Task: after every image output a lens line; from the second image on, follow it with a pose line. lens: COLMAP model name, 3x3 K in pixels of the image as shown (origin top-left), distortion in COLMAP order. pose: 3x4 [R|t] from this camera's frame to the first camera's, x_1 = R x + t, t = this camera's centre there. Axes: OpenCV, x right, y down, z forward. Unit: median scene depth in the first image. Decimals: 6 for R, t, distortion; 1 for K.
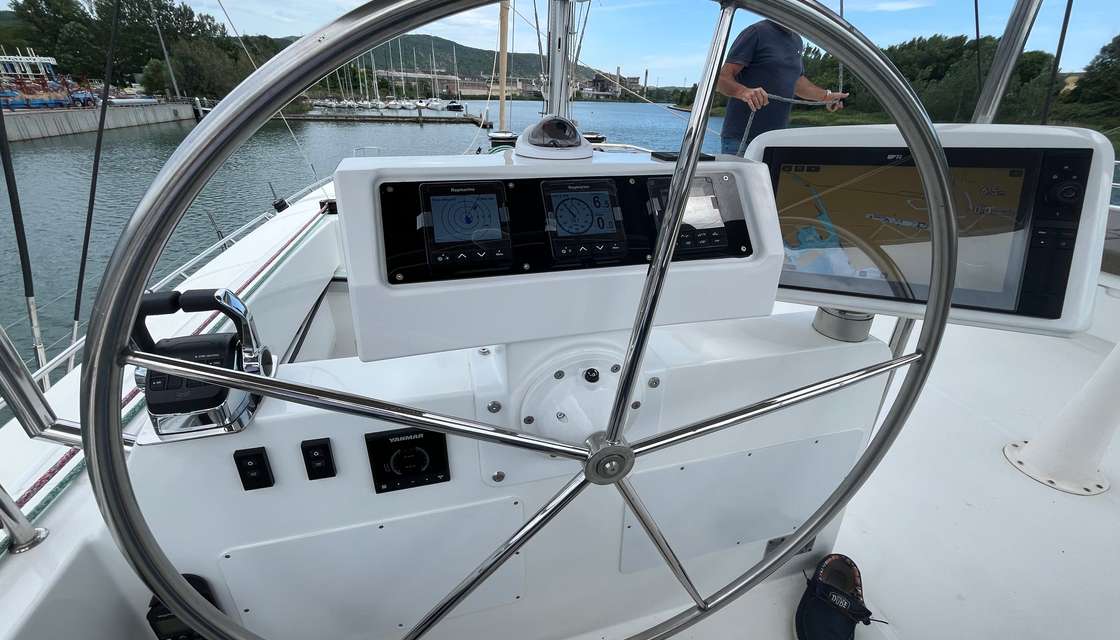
lens RADIAL K [[454.6, 0, 554.9], [0, 454.6, 323.1], [0, 0, 1]] dist [-0.000124, -0.000149]
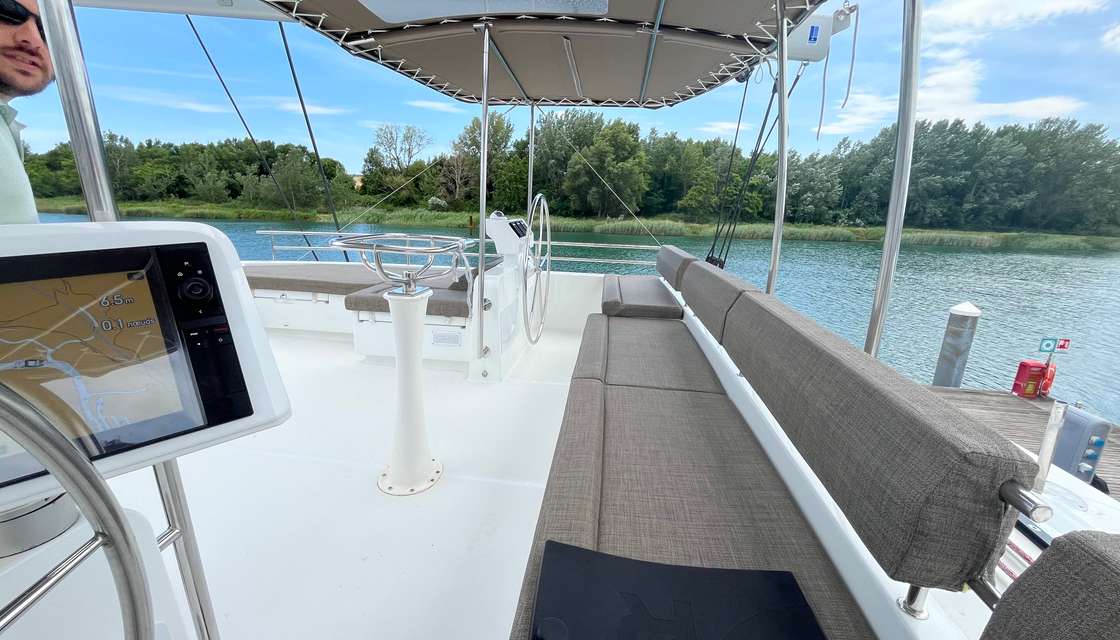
lens RADIAL K [[454.6, 0, 555.5], [0, 454.6, 321.8], [0, 0, 1]] dist [-0.000124, -0.000149]
pose [[0.379731, -0.245467, 0.891936, 0.415386], [0.398640, 0.913463, 0.081676, -0.007612], [-0.834800, 0.324547, 0.444723, -0.001055]]
